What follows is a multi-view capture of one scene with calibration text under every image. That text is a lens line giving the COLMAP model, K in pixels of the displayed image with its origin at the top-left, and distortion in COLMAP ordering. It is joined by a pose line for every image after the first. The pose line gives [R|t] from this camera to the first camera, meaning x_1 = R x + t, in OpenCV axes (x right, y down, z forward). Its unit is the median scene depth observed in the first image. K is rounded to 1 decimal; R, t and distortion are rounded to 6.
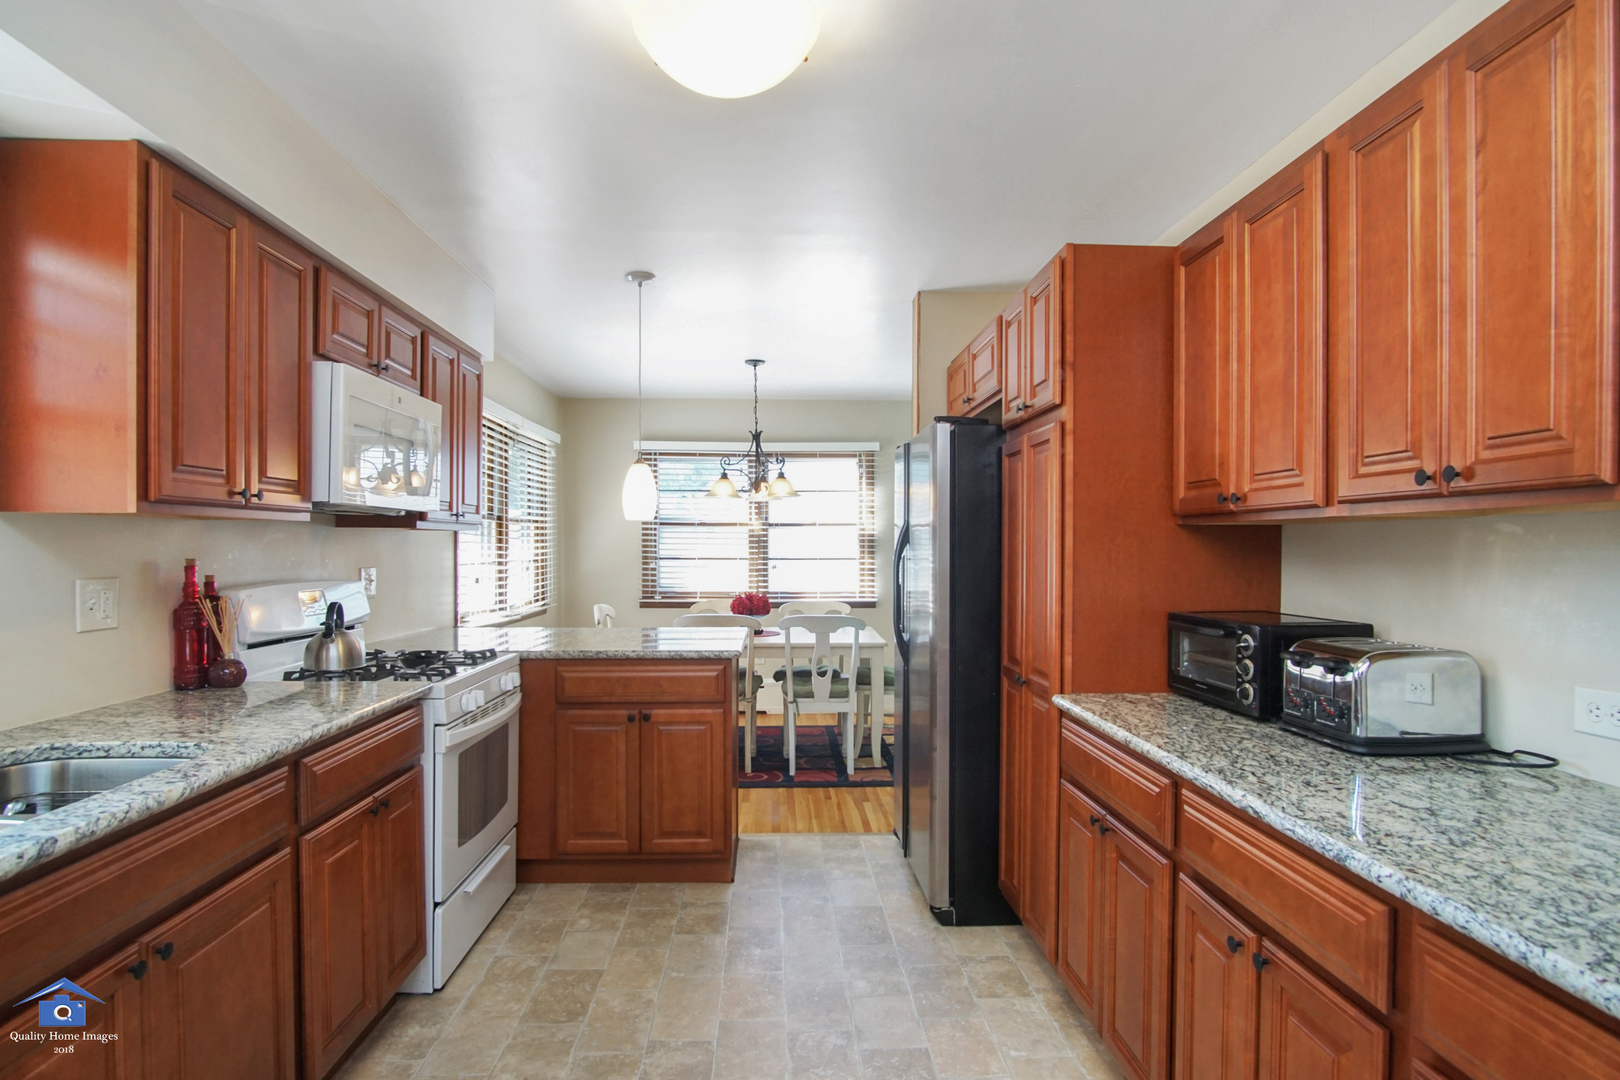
lens RADIAL K [[861.5, 0, 812.8], [0, 861.5, 552.6], [0, 0, 1]] dist [-0.026160, 0.003083]
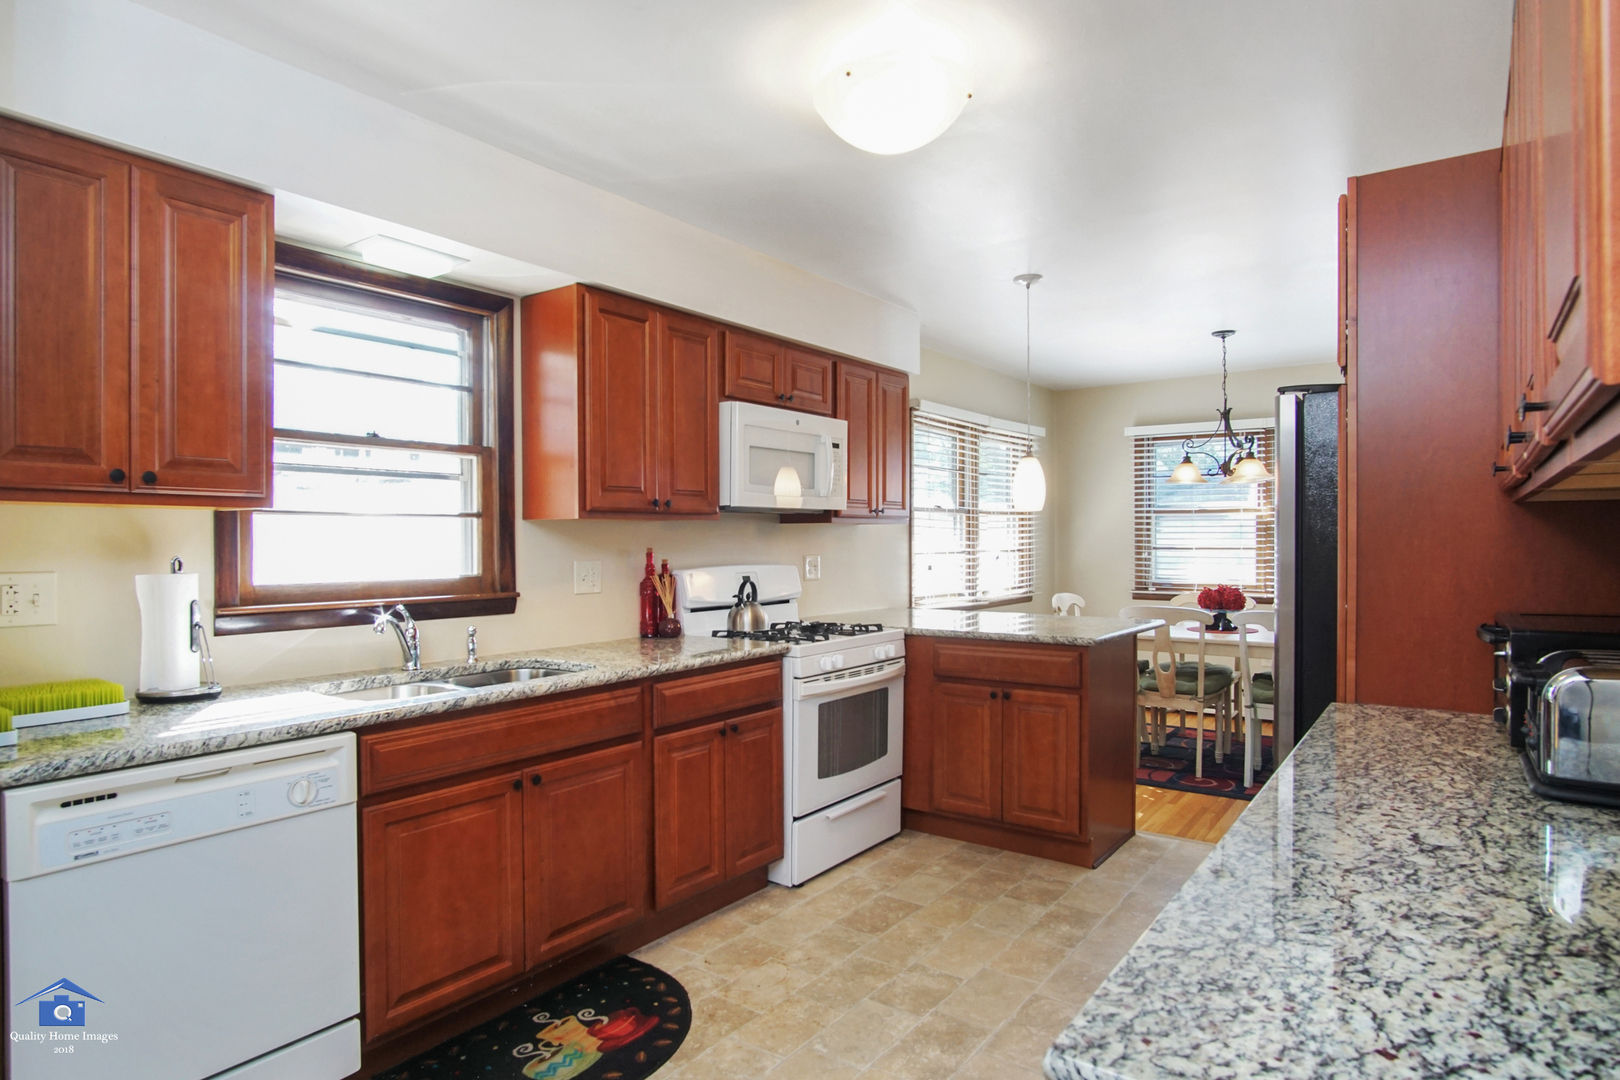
lens RADIAL K [[861.5, 0, 779.0], [0, 861.5, 547.1], [0, 0, 1]] dist [-0.026160, 0.003083]
pose [[0.785272, -0.001635, -0.619149, 0.246809], [0.004779, 0.999983, 0.003420, 0.001389], [0.619133, -0.005644, 0.785266, -0.015346]]
